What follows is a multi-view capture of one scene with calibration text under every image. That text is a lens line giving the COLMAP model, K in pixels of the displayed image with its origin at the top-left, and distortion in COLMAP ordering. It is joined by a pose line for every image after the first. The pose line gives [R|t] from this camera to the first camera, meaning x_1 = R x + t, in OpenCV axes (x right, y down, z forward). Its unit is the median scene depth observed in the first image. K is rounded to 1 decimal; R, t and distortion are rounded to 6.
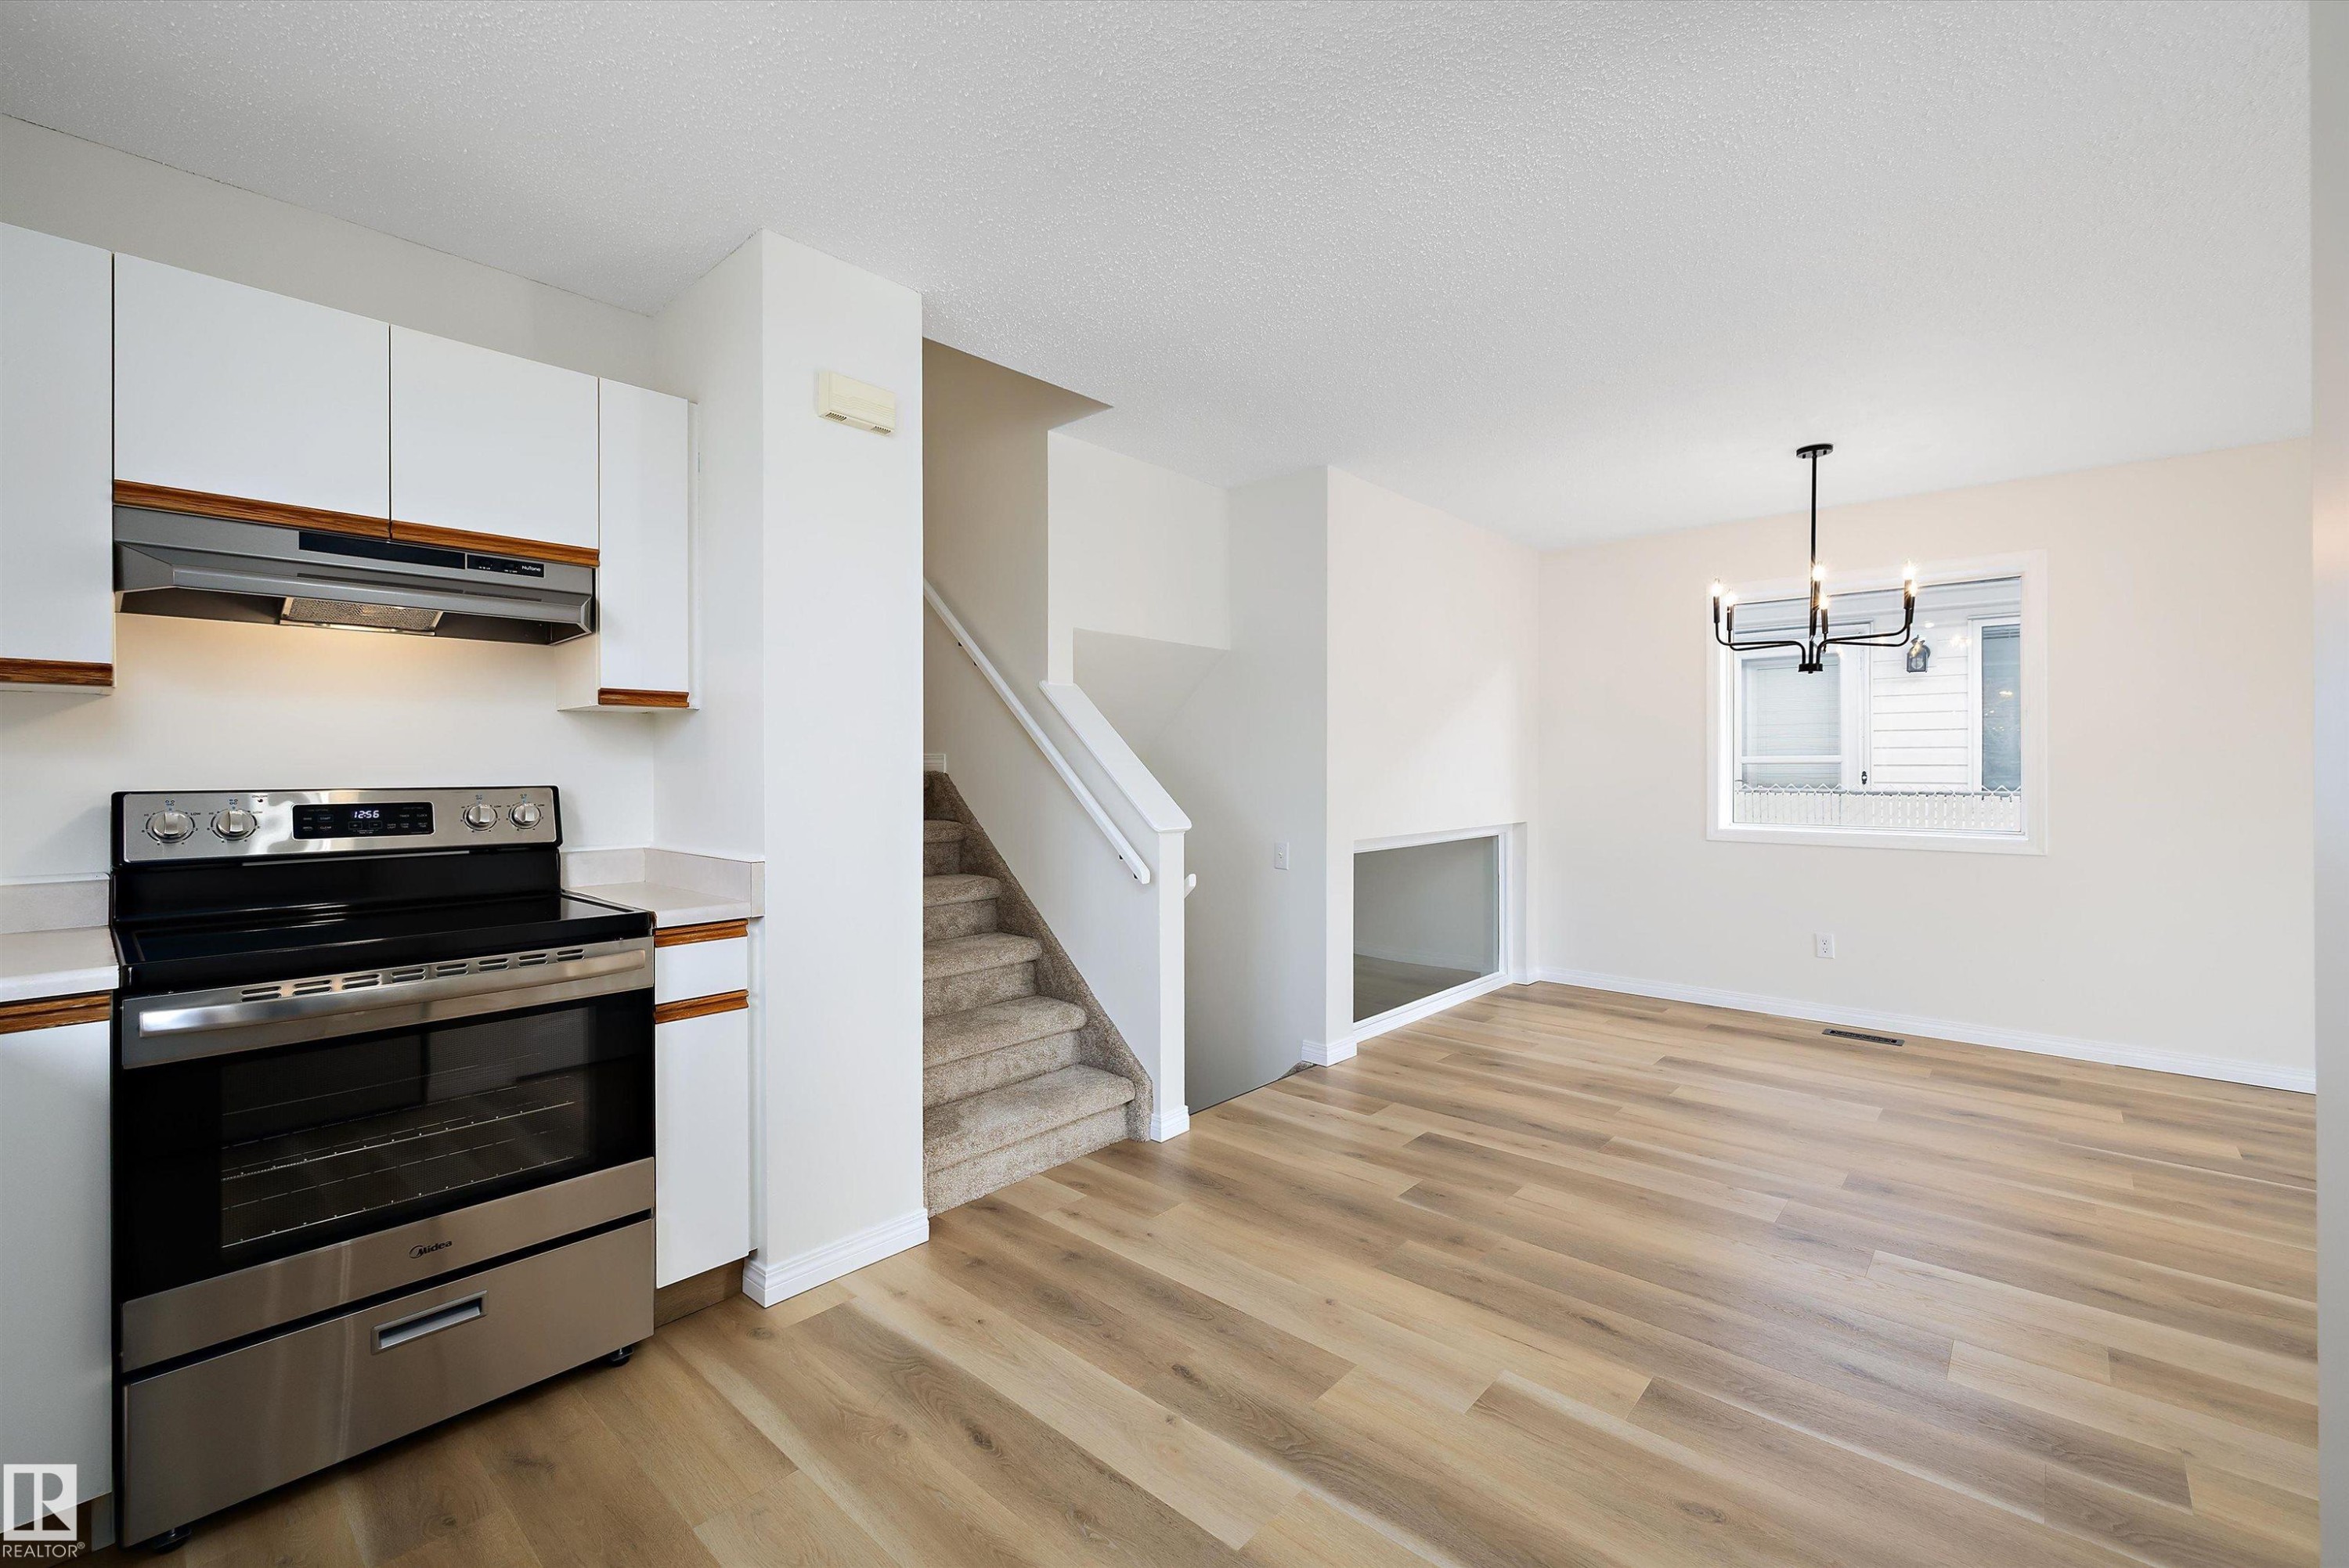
lens RADIAL K [[980.9, 0, 1150.4], [0, 980.9, 768.2], [0, 0, 1]] dist [-0.000148, 0.000044]
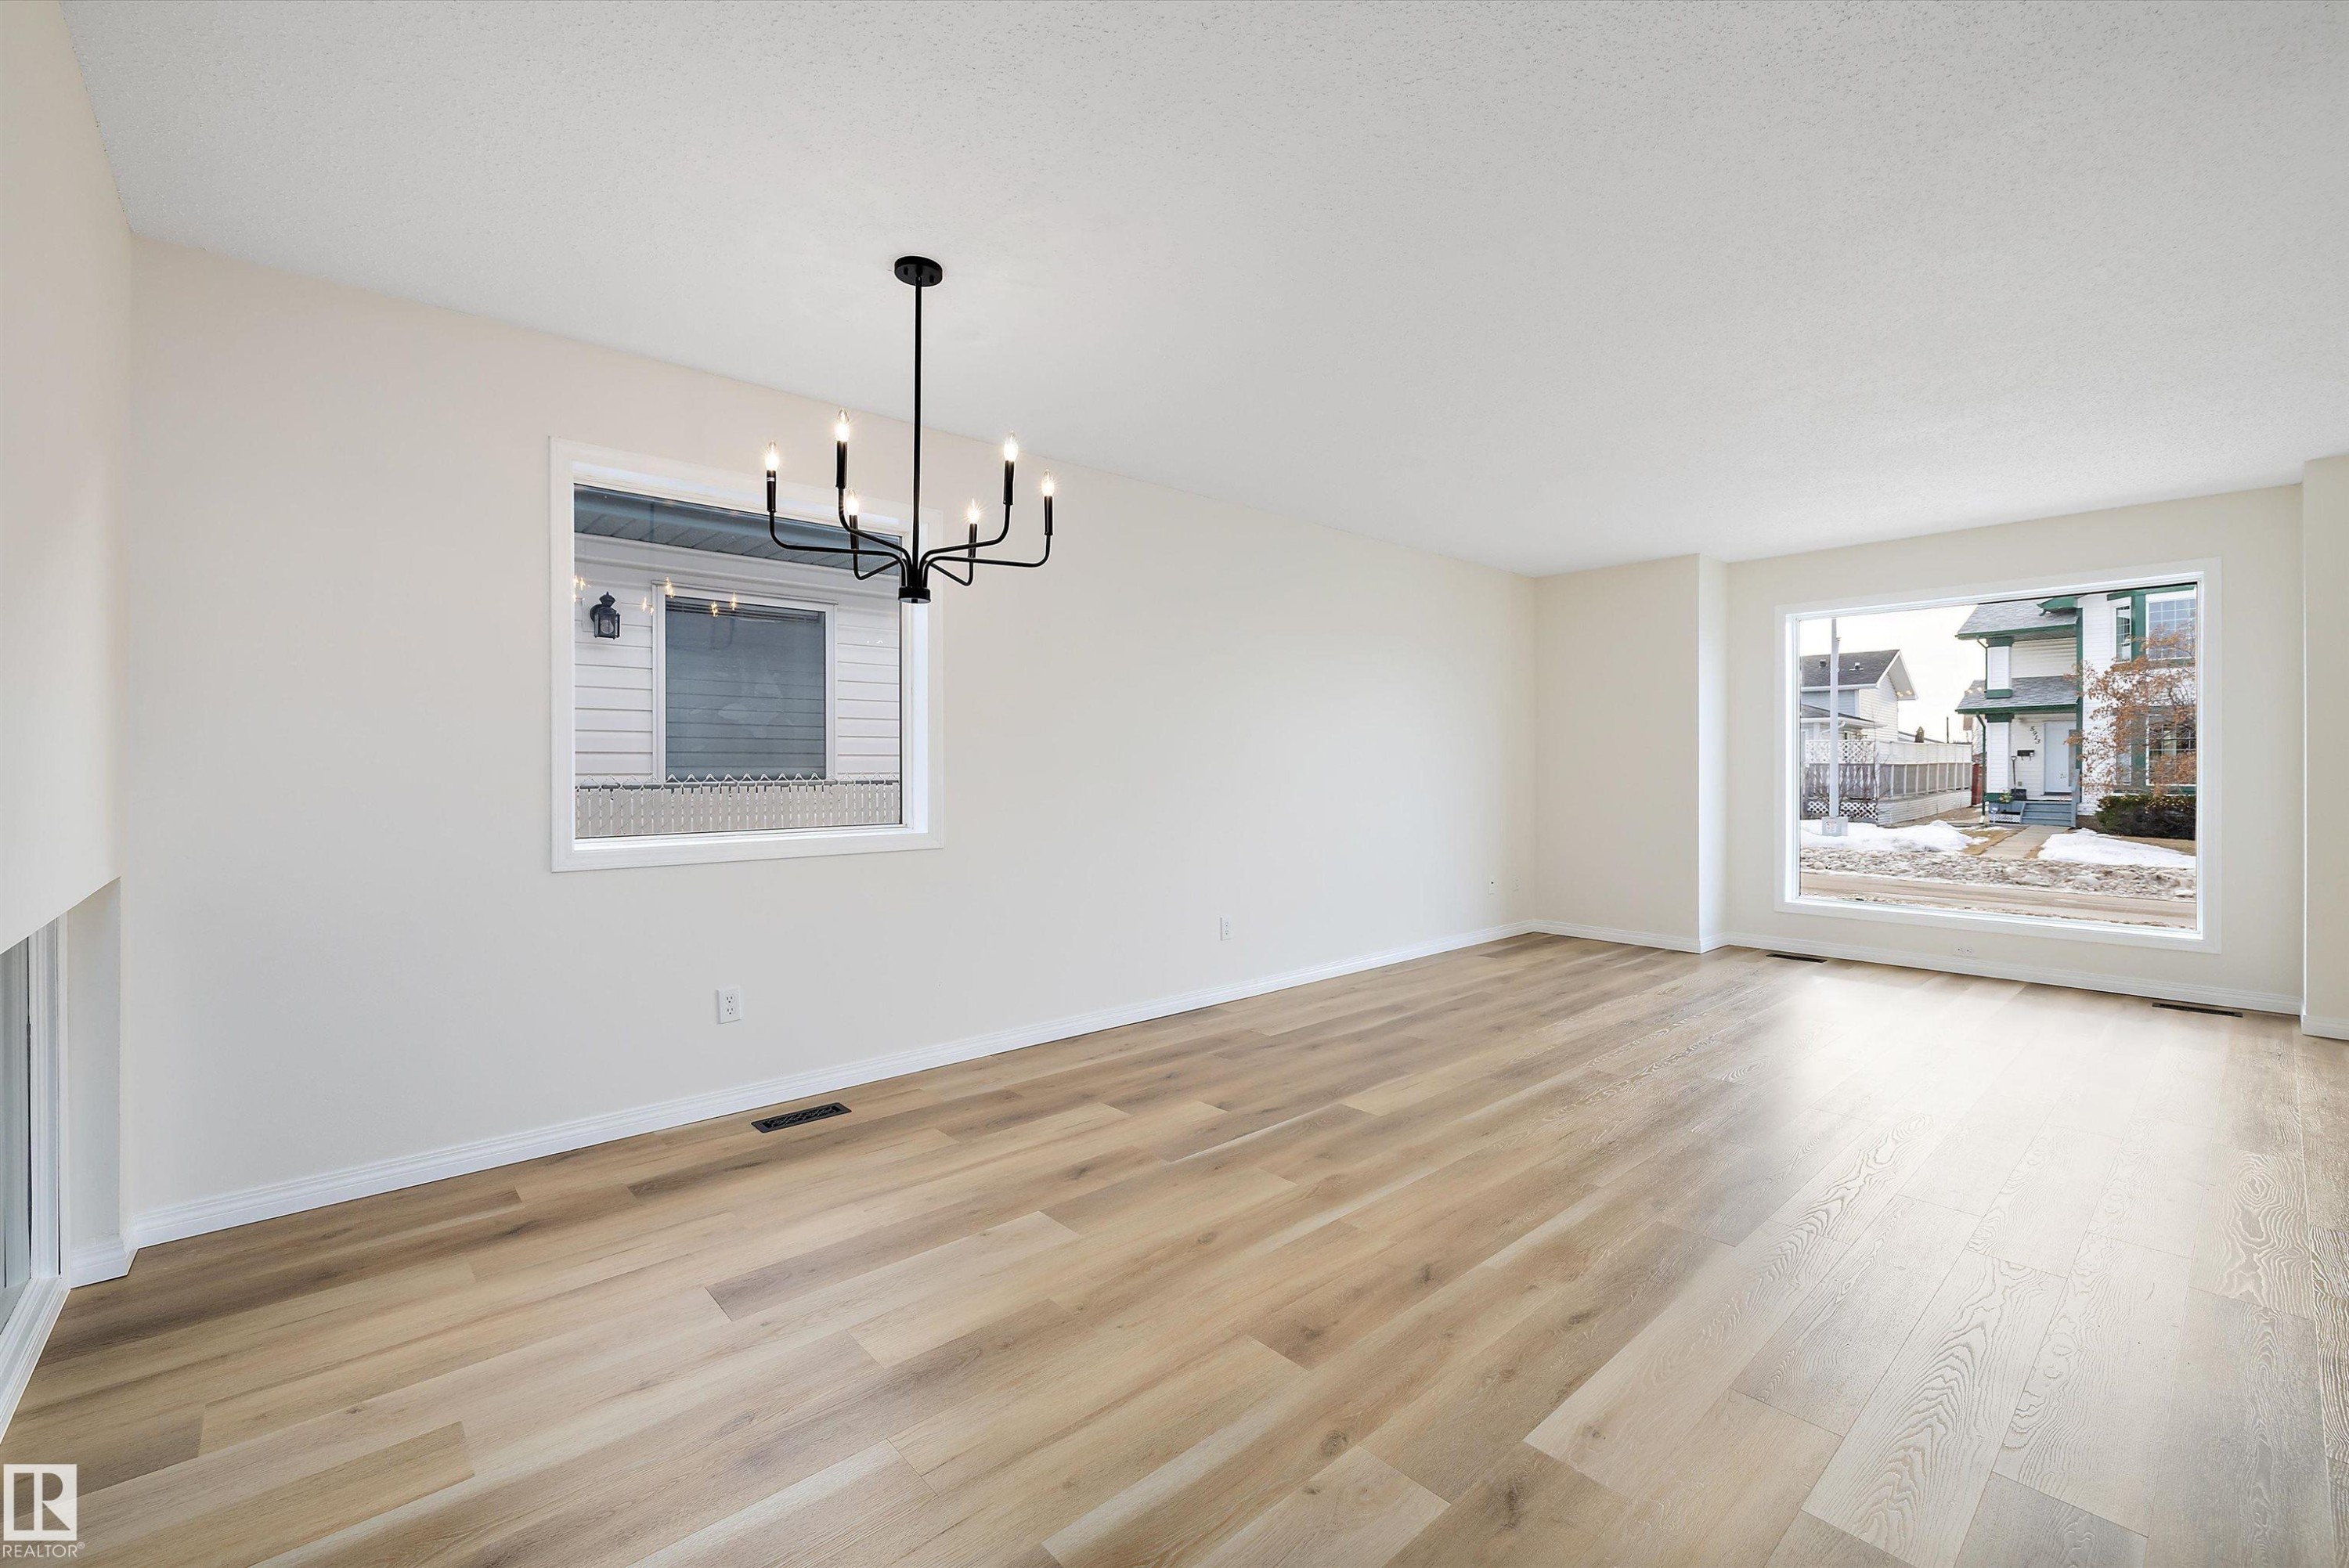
lens RADIAL K [[980.9, 0, 1150.4], [0, 980.9, 768.2], [0, 0, 1]] dist [-0.000148, 0.000044]
pose [[0.092713, -0.003301, 0.995687, 0.031981], [0.001736, 0.999994, 0.003154, 0.017281], [-0.995691, 0.001437, 0.092718, 1.025514]]
